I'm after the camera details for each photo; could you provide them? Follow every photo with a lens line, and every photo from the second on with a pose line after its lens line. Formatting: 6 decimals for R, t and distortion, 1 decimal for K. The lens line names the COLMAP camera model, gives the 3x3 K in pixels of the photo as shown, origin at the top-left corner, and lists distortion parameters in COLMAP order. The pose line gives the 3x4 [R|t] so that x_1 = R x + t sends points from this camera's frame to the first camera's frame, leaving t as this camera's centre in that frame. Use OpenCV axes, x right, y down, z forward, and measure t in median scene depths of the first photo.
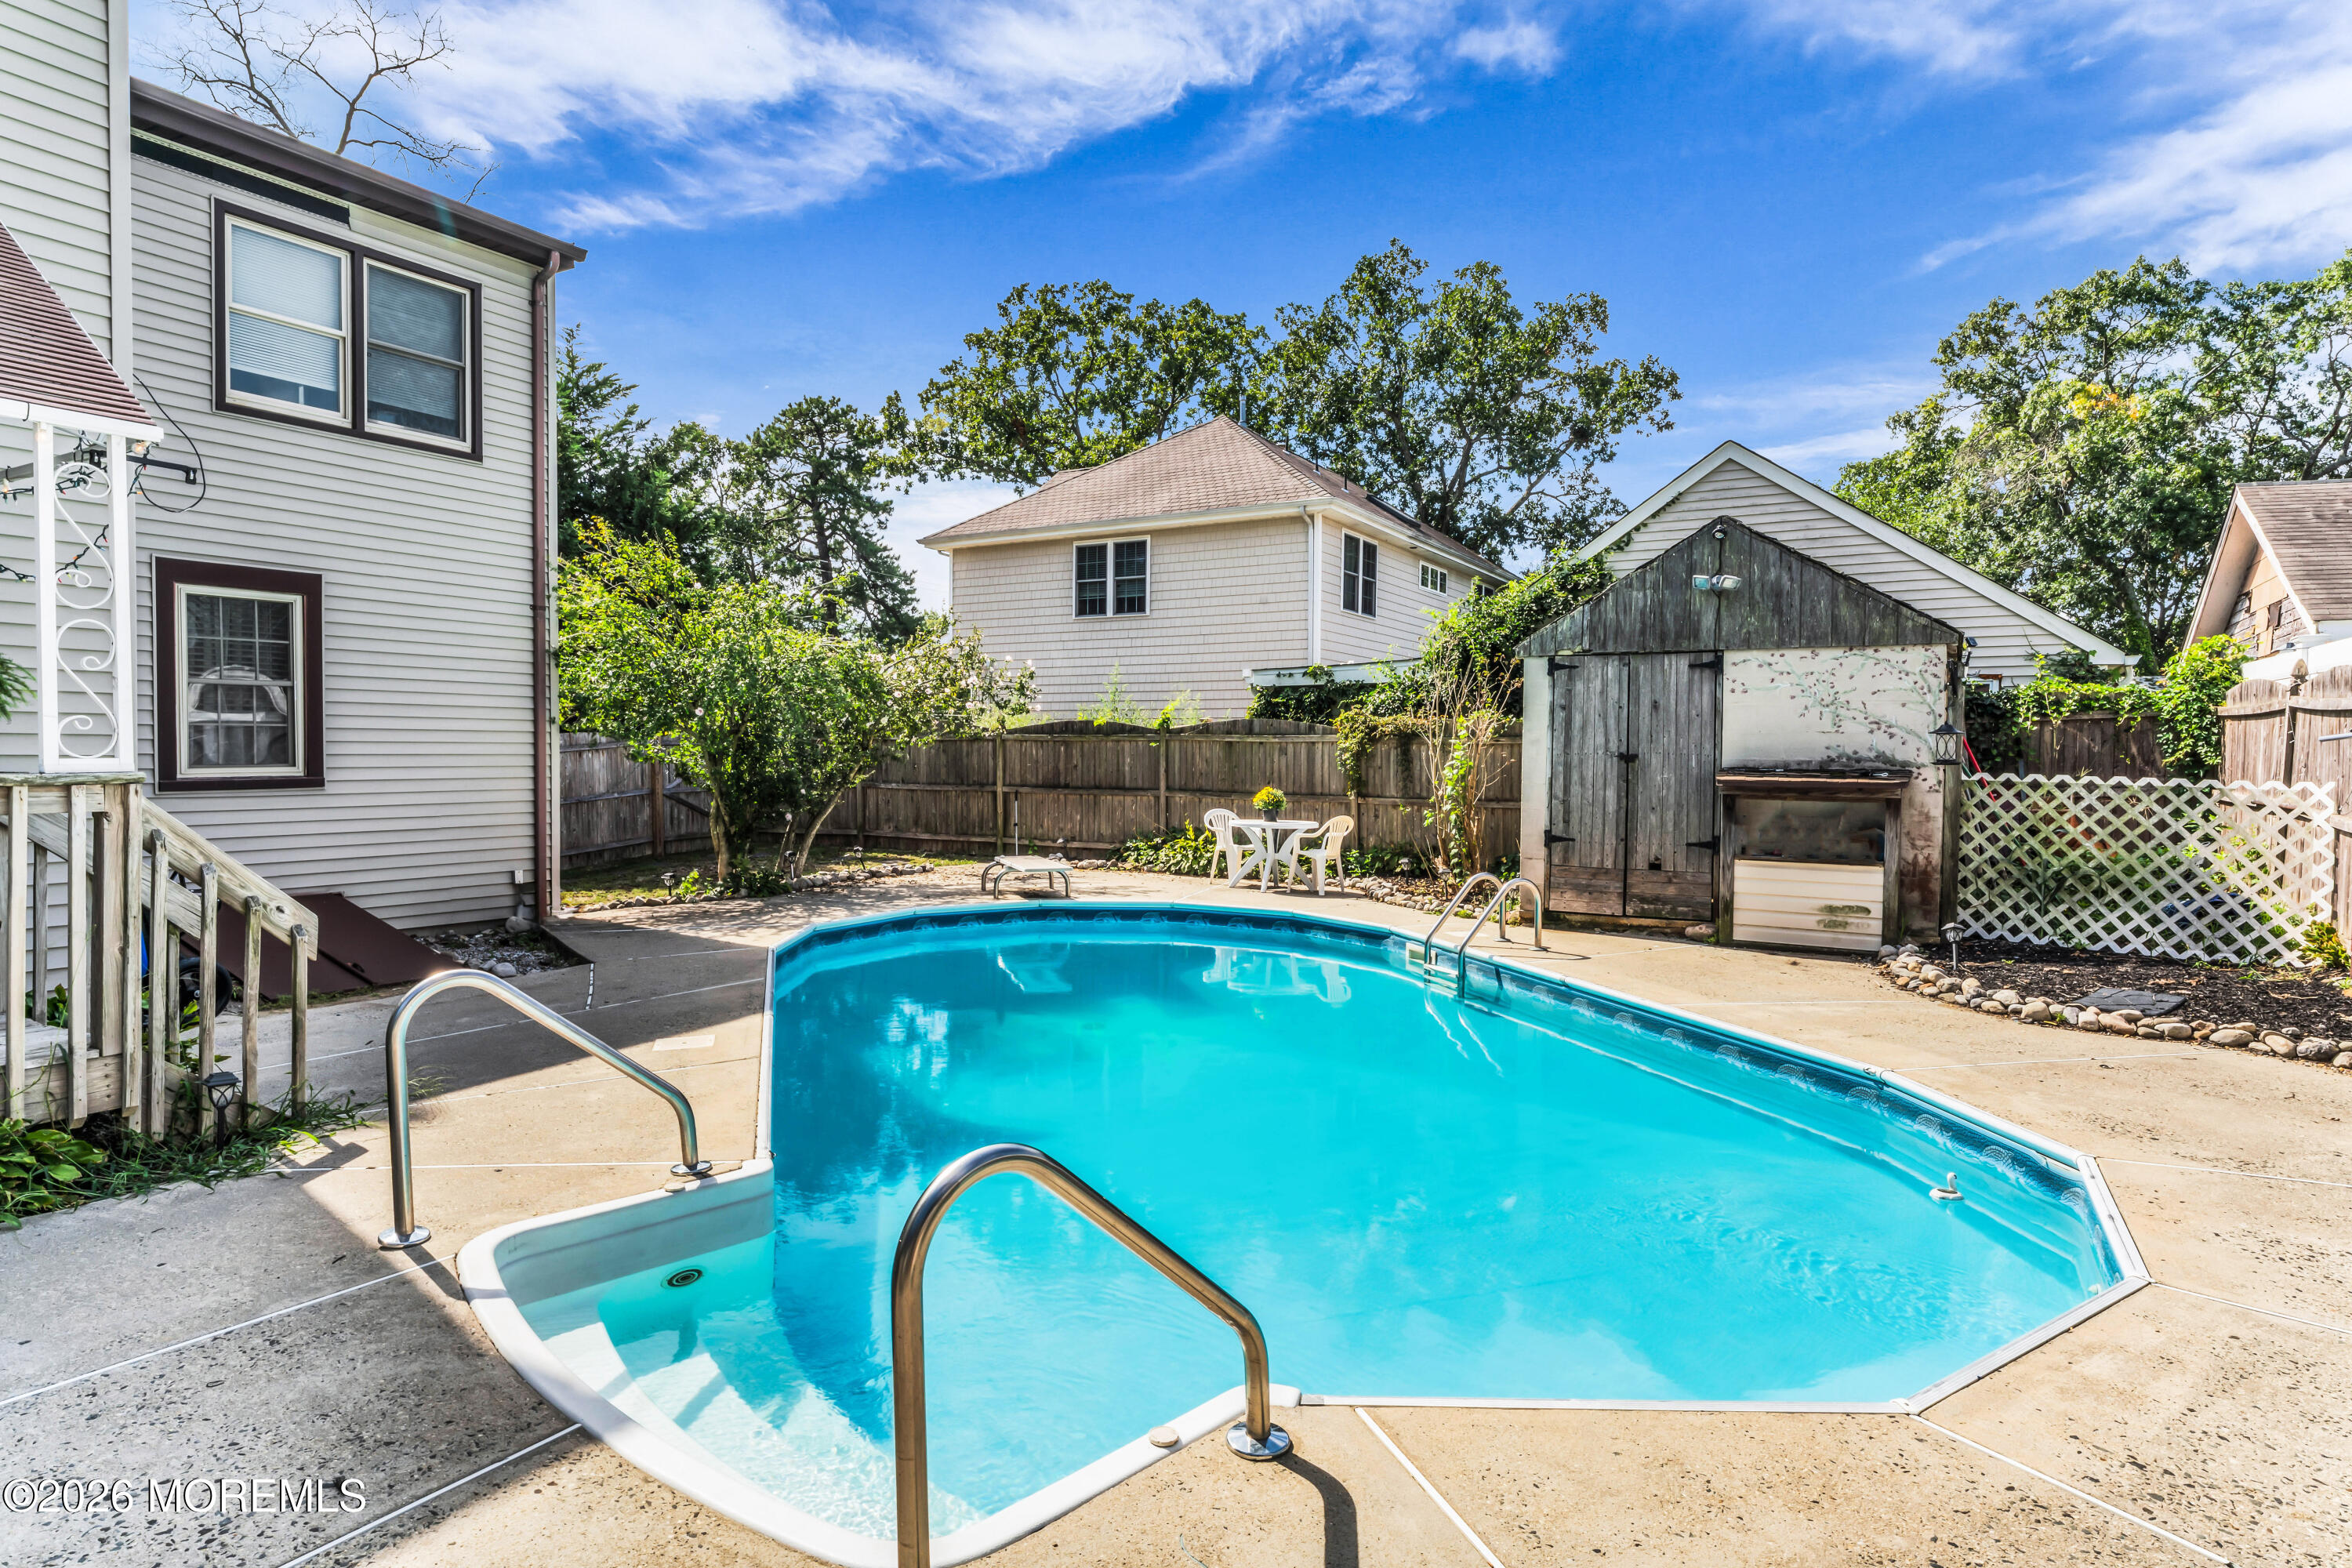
lens RADIAL K [[1309.3, 0, 1178.4], [0, 1309.3, 778.7], [0, 0, 1]] dist [0.002991, -0.001427]
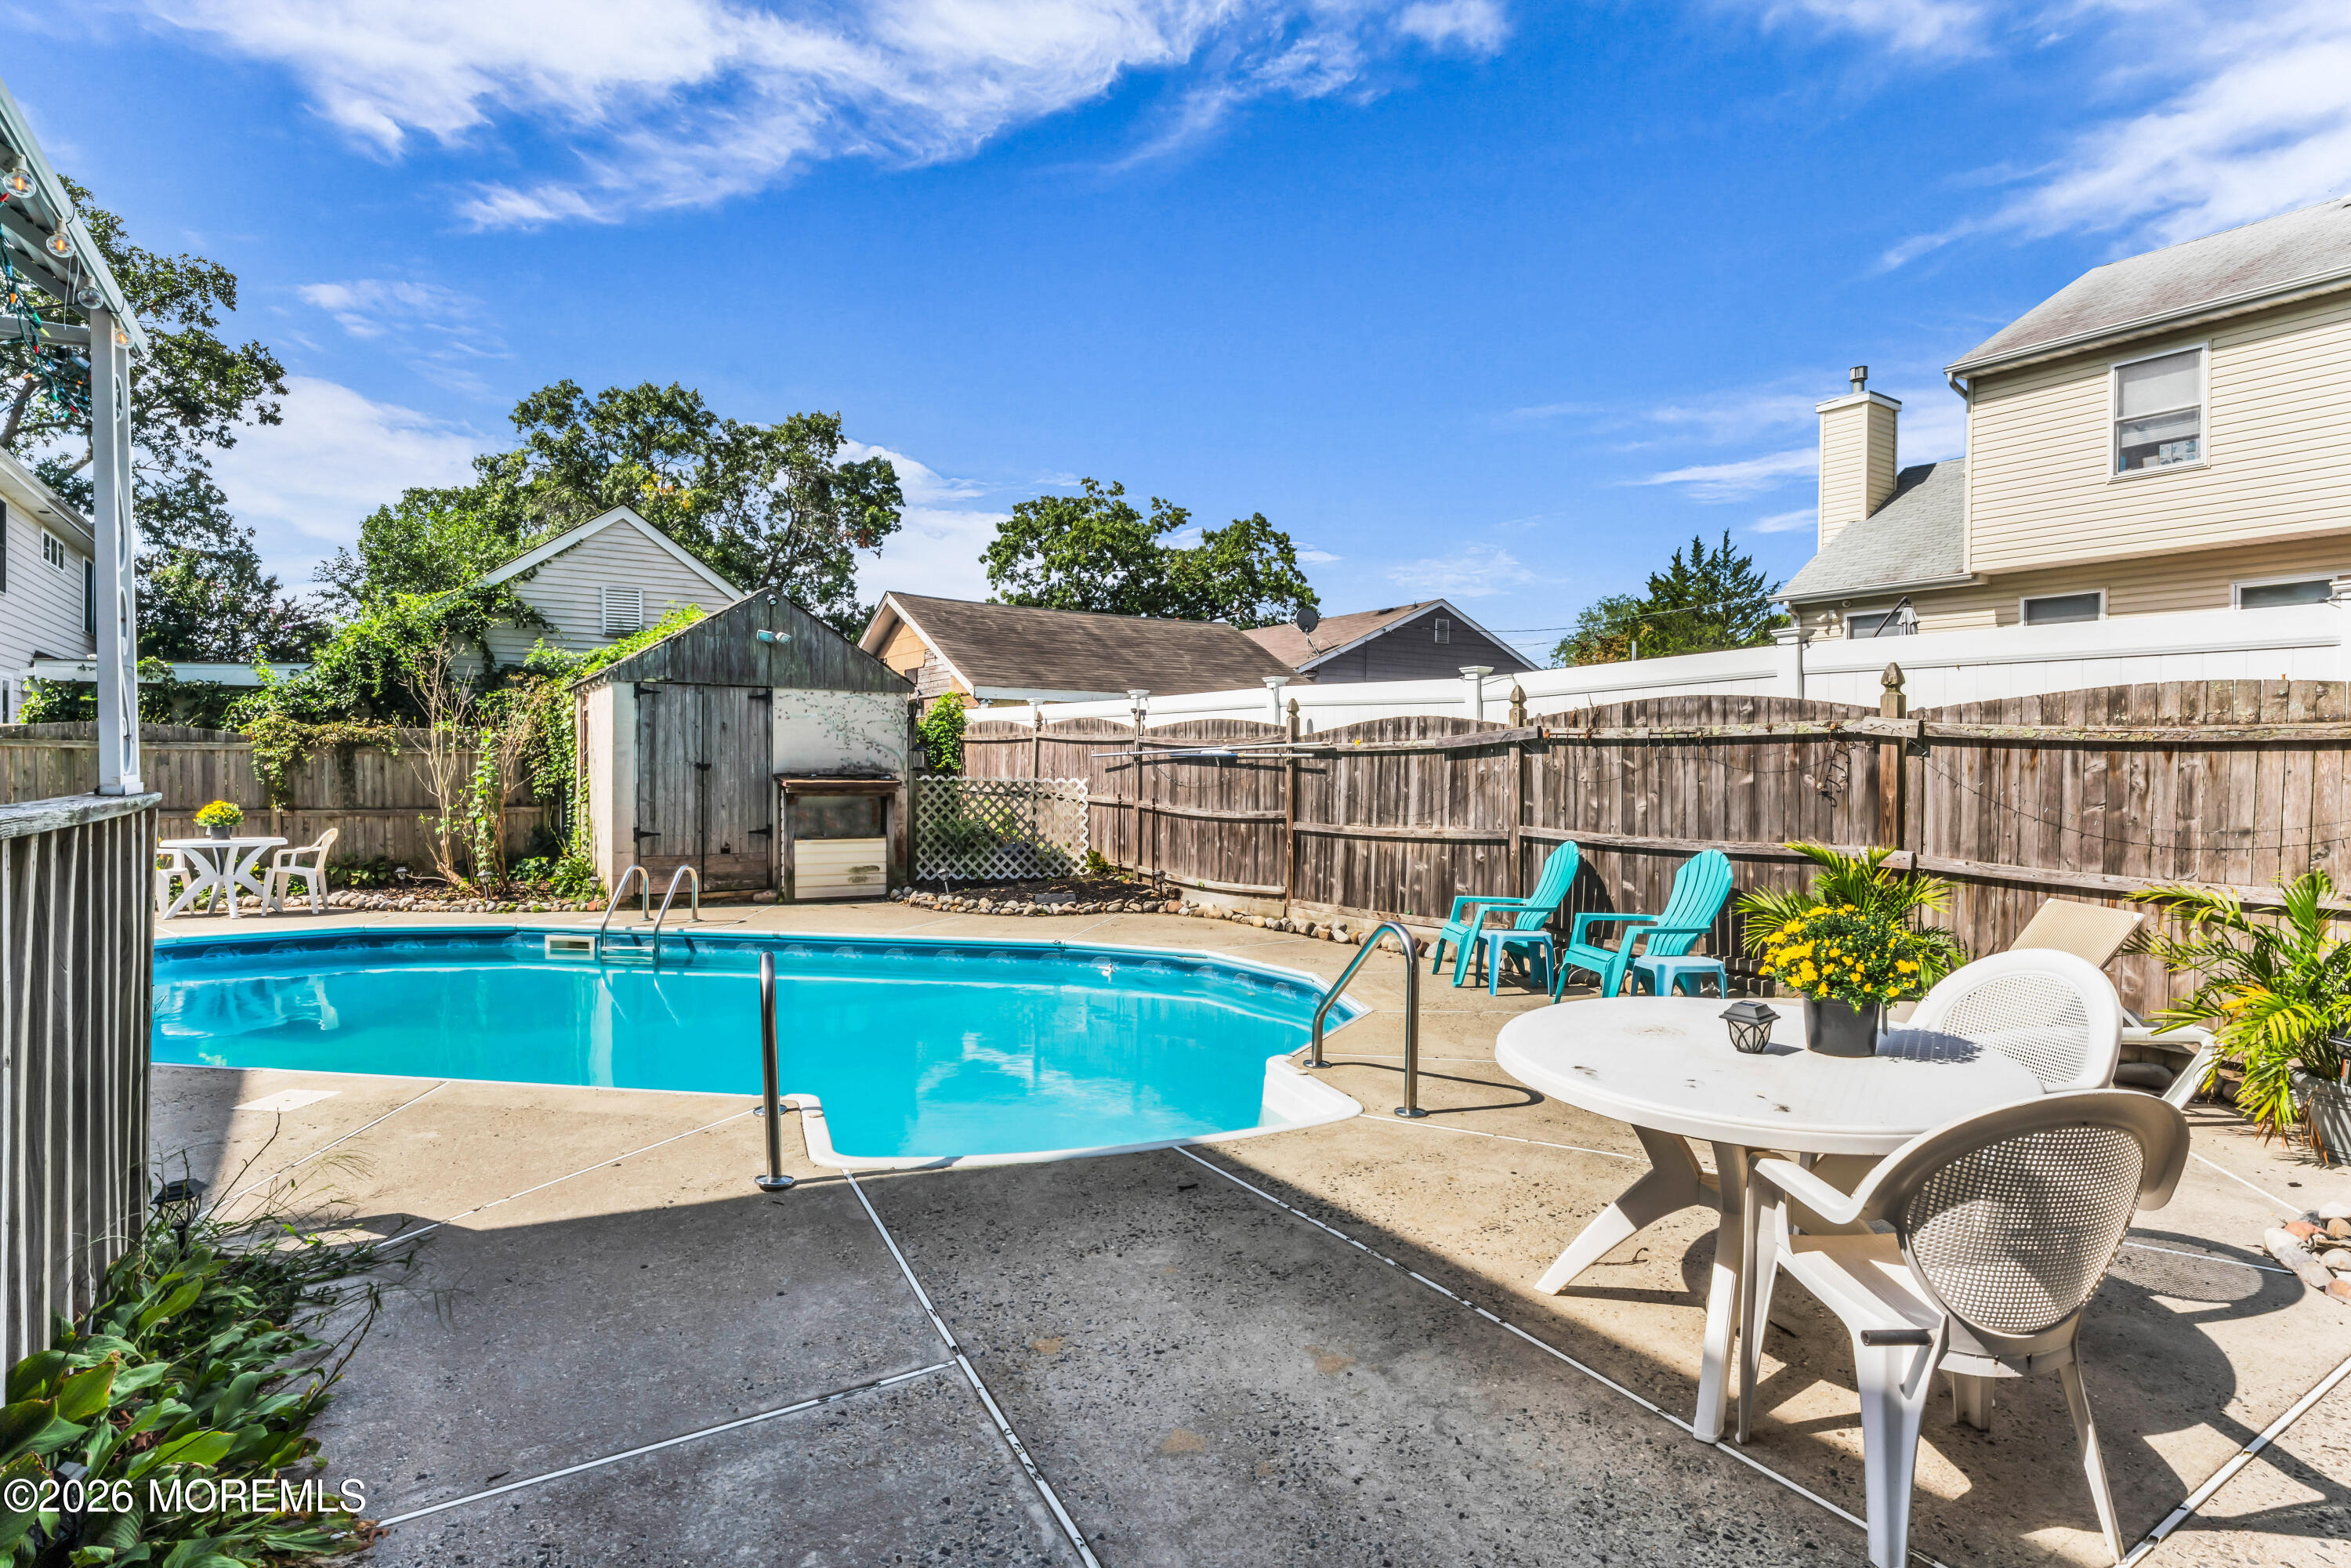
lens RADIAL K [[1211.2, 0, 1175.5], [0, 1211.2, 778.8], [0, 0, 1]] dist [0.000269, 0.000065]
pose [[0.445852, -0.012853, 0.895014, -0.506313], [0.017241, 0.999835, 0.005770, -0.003271], [-0.894941, 0.012858, 0.446000, 0.070348]]
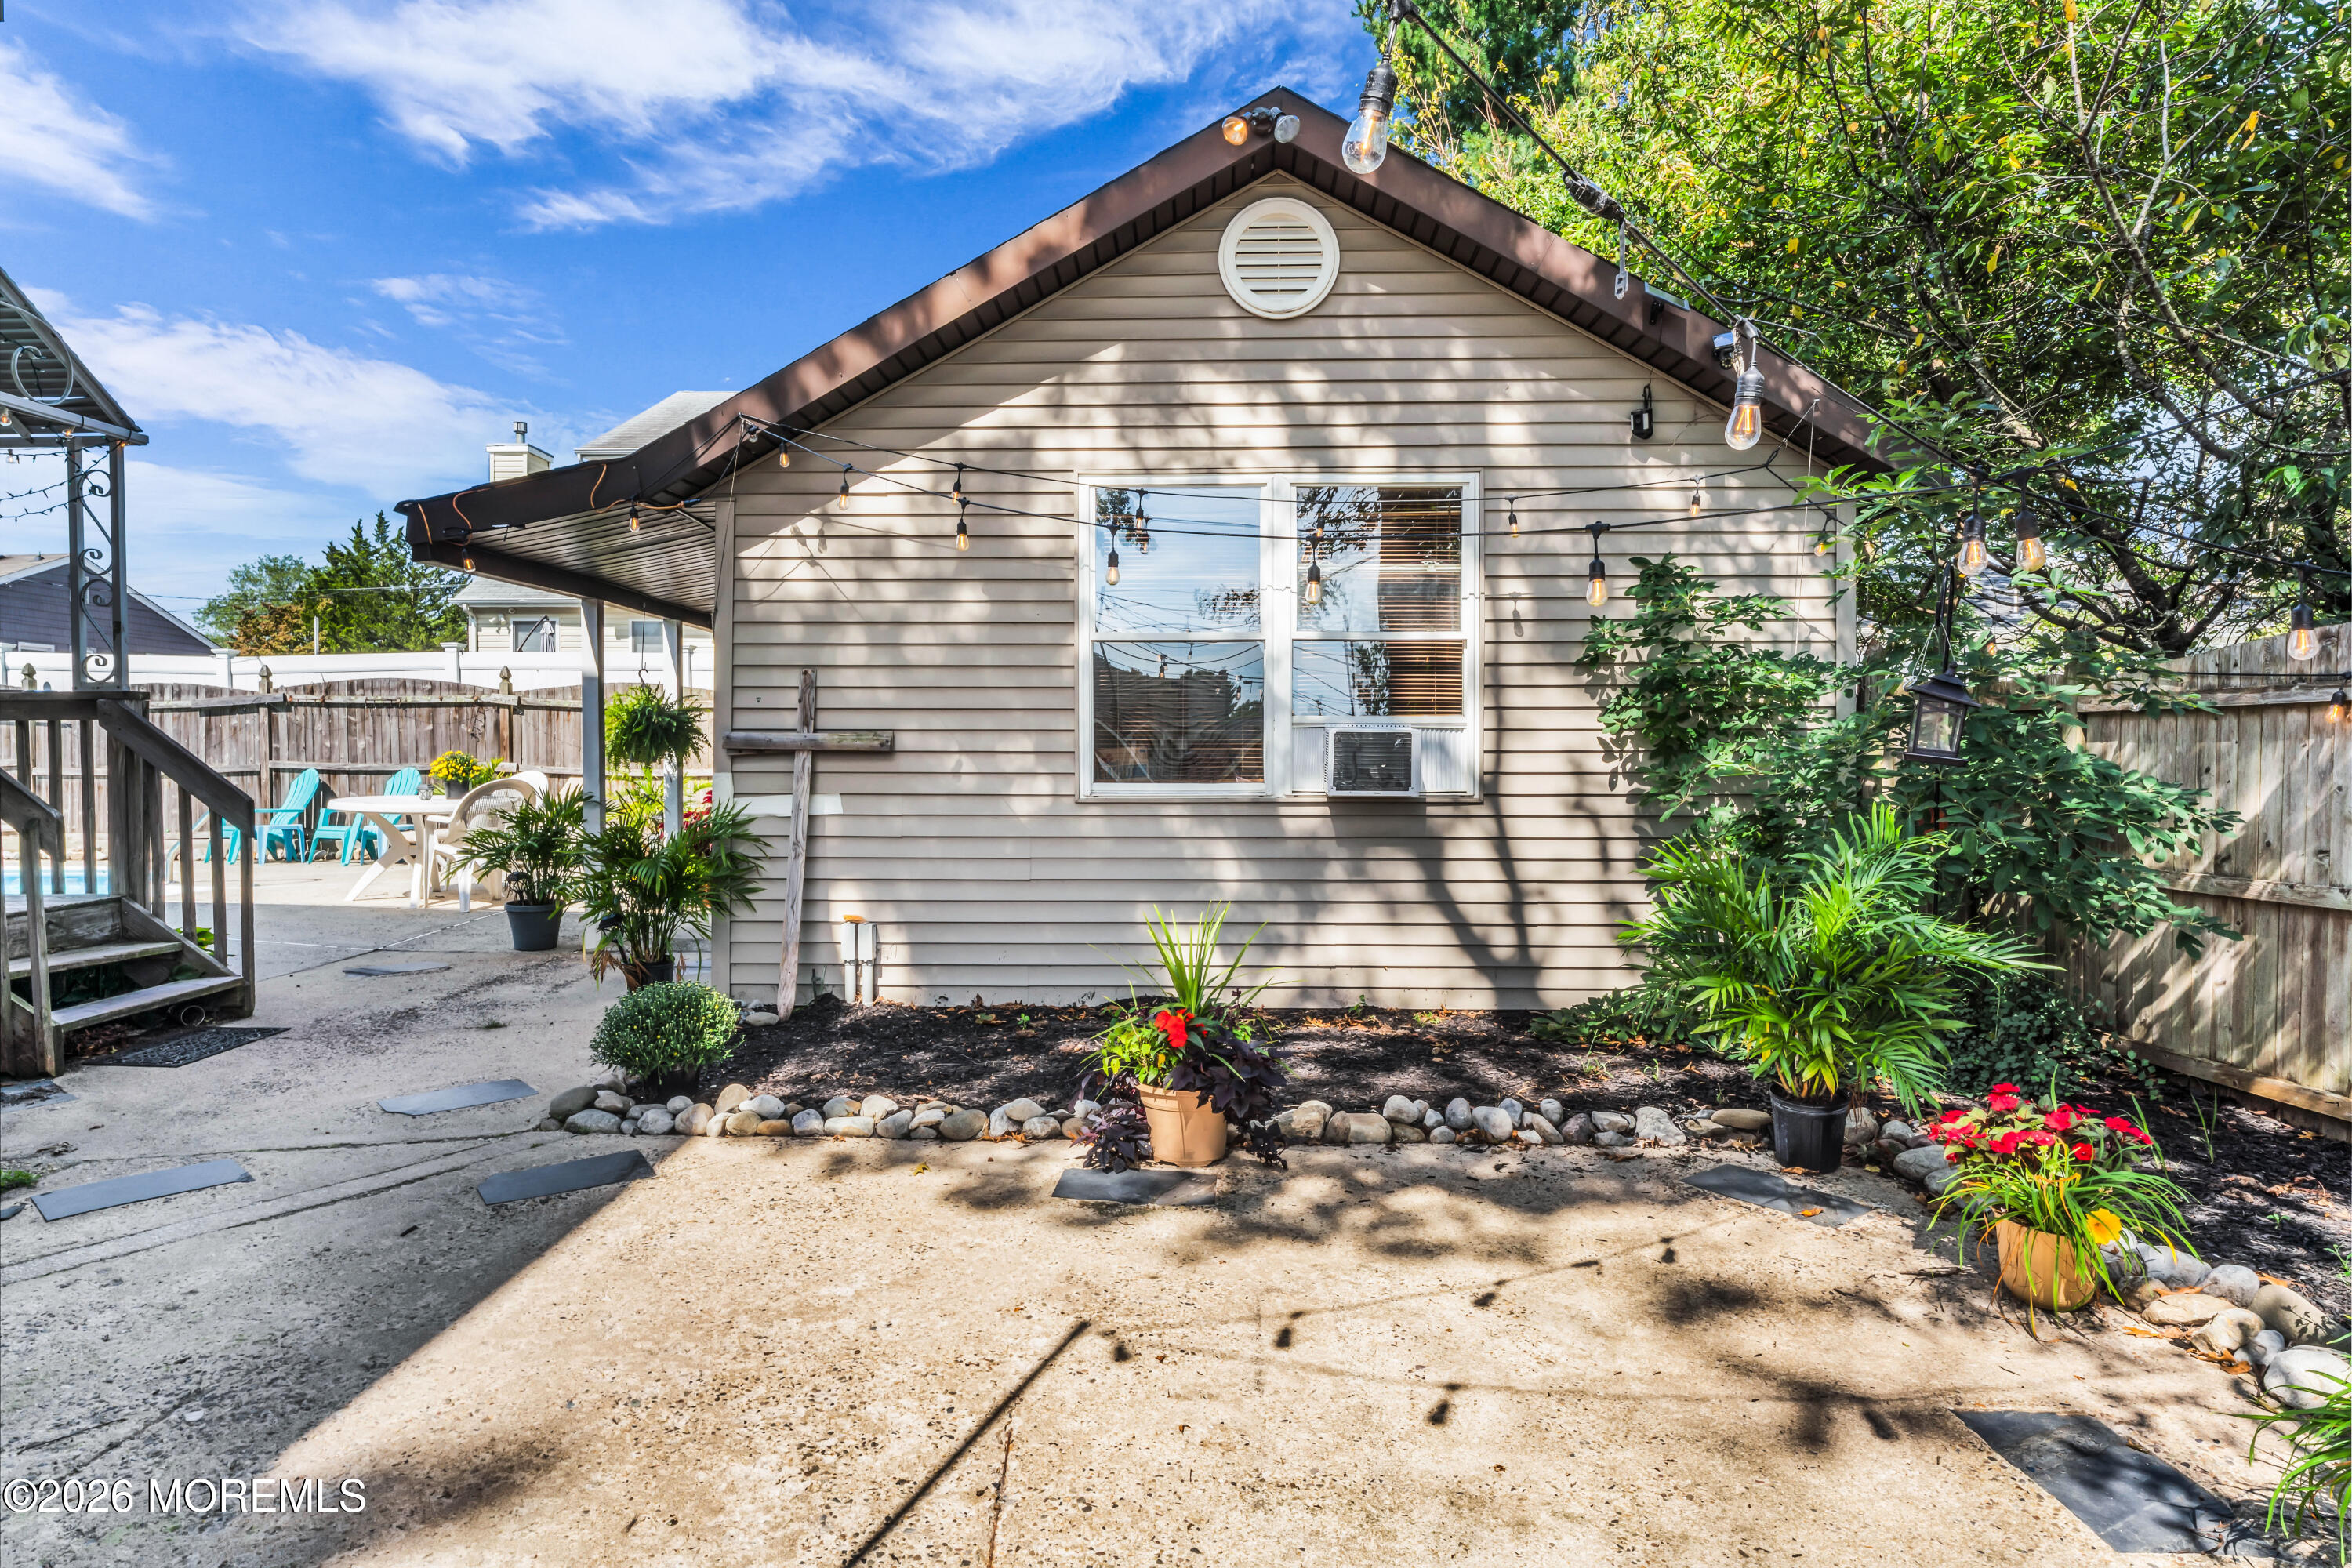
lens RADIAL K [[1309.3, 0, 1178.2], [0, 1309.3, 793.4], [0, 0, 1]] dist [0.002991, -0.001427]
pose [[-0.470713, -0.028642, 0.881822, -1.375426], [0.014630, 0.999082, 0.040260, 0.036171], [-0.882165, 0.031852, -0.469862, 0.039050]]
